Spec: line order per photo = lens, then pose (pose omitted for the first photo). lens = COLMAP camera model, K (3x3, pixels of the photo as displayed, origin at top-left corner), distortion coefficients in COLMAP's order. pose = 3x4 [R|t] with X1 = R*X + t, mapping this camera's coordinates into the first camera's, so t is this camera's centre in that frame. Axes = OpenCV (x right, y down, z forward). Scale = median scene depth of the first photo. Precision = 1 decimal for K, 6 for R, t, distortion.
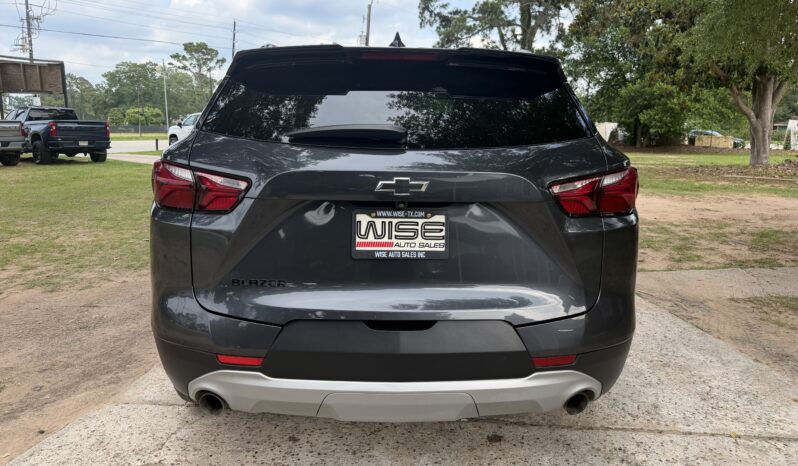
lens RADIAL K [[582.2, 0, 399.0], [0, 582.2, 233.0], [0, 0, 1]] dist [0.048336, -0.073692]
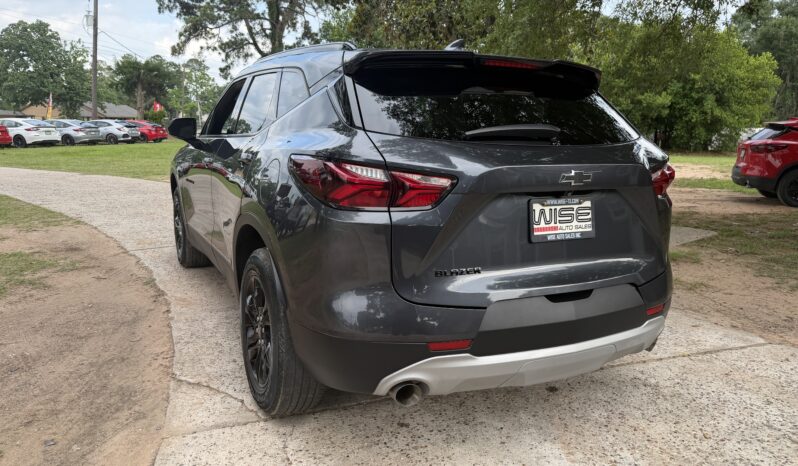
lens RADIAL K [[582.2, 0, 399.0], [0, 582.2, 233.0], [0, 0, 1]] dist [0.048336, -0.073692]
pose [[0.900617, -0.073142, 0.428416, -0.798930], [0.069160, 0.997295, 0.024878, -0.021663], [-0.429077, 0.007223, 0.903239, 0.077897]]
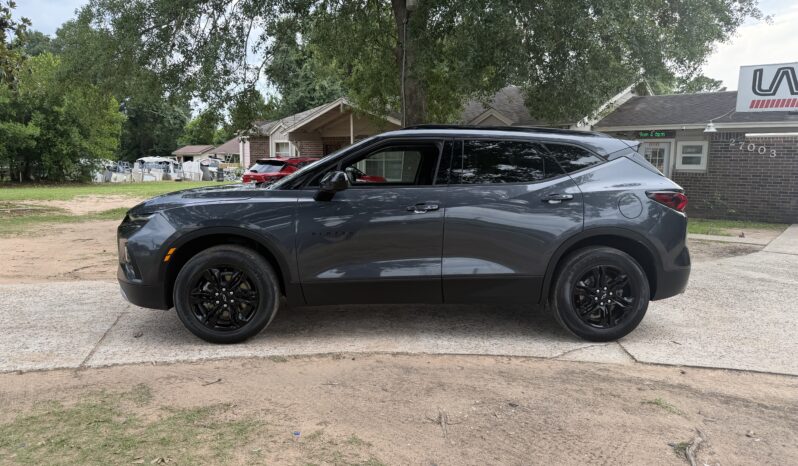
lens RADIAL K [[582.2, 0, 399.0], [0, 582.2, 233.0], [0, 0, 1]] dist [0.048336, -0.073692]
pose [[-0.066673, -0.128615, 0.989451, -2.798438], [0.166939, 0.976241, 0.138147, -0.500857], [-0.983710, 0.174388, -0.043618, 2.375135]]
